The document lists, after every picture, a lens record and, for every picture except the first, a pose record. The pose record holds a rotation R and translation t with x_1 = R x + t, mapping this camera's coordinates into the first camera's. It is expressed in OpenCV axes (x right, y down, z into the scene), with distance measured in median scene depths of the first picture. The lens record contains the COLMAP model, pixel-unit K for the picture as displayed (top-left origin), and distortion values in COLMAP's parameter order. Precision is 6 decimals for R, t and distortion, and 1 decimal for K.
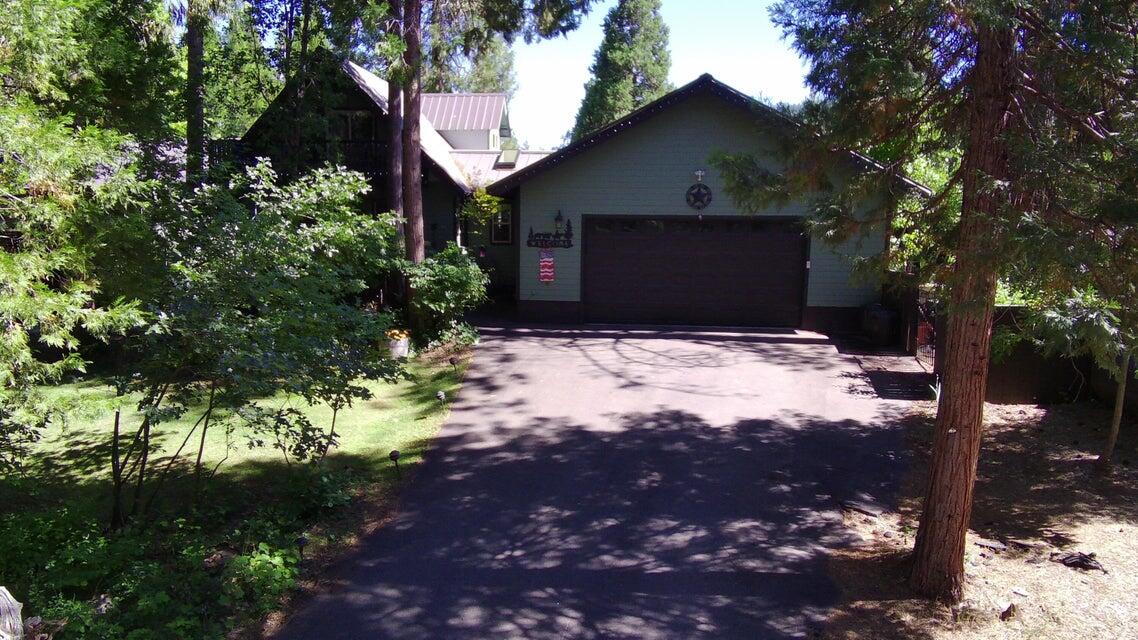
lens RADIAL K [[772.7, 0, 569.9], [0, 772.7, 312.6], [0, 0, 1]] dist [-0.008260, -0.064972]
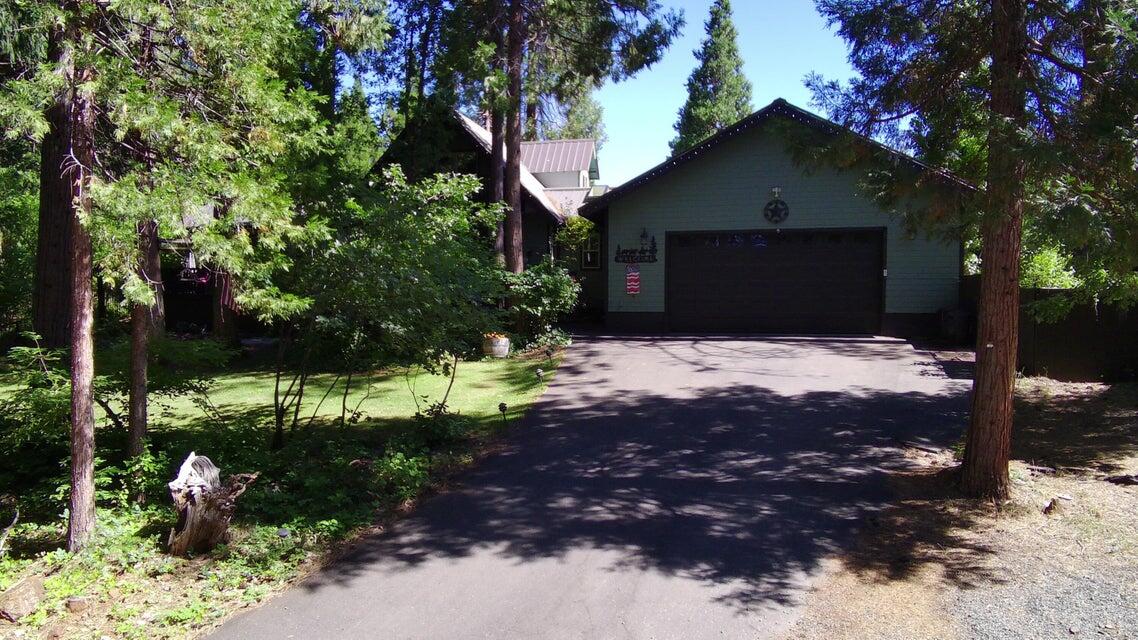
lens RADIAL K [[772.7, 0, 550.8], [0, 772.7, 323.4], [0, 0, 1]] dist [-0.008260, -0.064972]
pose [[0.990167, -0.006947, -0.139715, 0.007584], [-0.003536, 0.997204, -0.074642, 0.093019], [0.139843, 0.074402, 0.987374, -0.091987]]
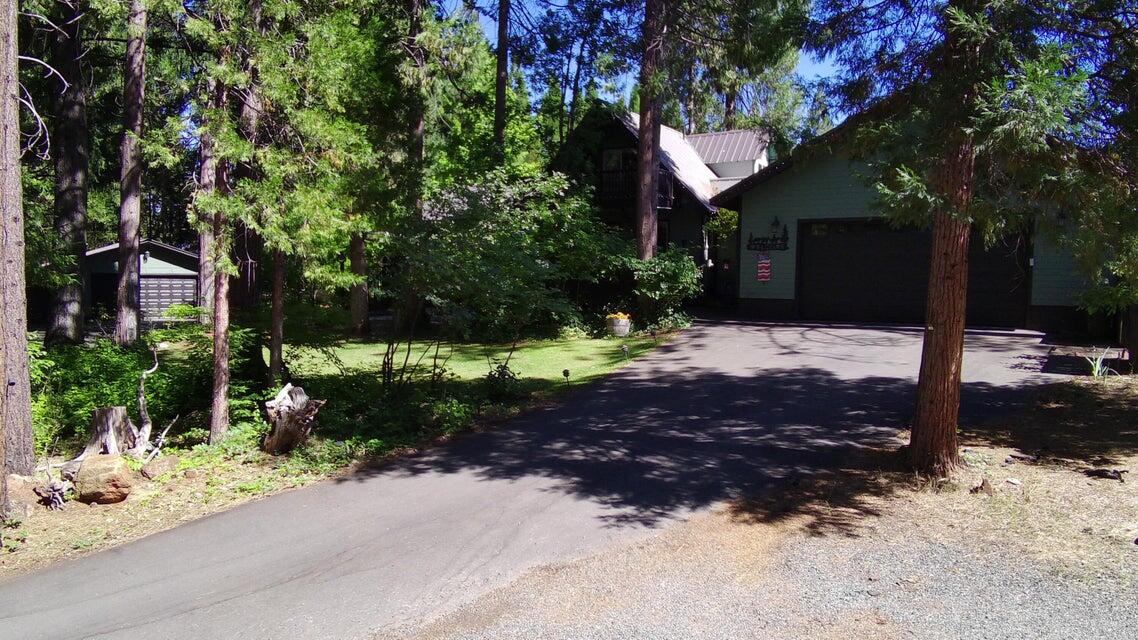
lens RADIAL K [[772.7, 0, 532.9], [0, 772.7, 323.4], [0, 0, 1]] dist [-0.008260, -0.064972]
pose [[0.882104, 0.026355, -0.470317, 0.228535], [-0.056728, 0.997111, -0.050522, 0.108281], [0.467626, 0.071246, 0.881050, -0.144373]]
